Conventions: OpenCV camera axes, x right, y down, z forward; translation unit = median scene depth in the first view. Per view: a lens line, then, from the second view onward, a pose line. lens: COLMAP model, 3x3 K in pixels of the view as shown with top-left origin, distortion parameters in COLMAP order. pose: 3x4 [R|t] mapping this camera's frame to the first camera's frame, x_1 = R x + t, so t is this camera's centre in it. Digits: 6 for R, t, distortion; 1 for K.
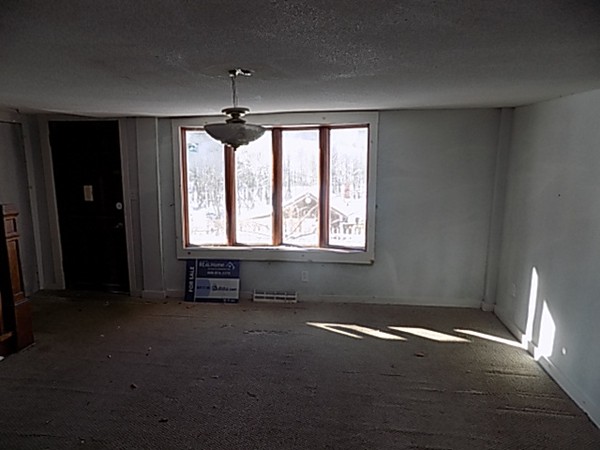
lens RADIAL K [[404.9, 0, 299.6], [0, 404.9, 218.6], [0, 0, 1]] dist [-0.005122, 0.001889]
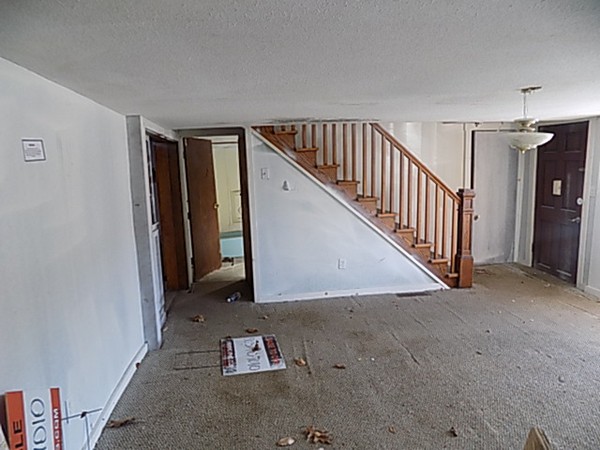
lens RADIAL K [[426.7, 0, 300.6], [0, 426.7, 226.1], [0, 0, 1]] dist [0.011306, 0.005930]
pose [[0.250932, 0.148638, -0.956525, 0.470217], [-0.128700, 0.984491, 0.119221, -0.007376], [0.959411, 0.093188, 0.266170, -0.000180]]
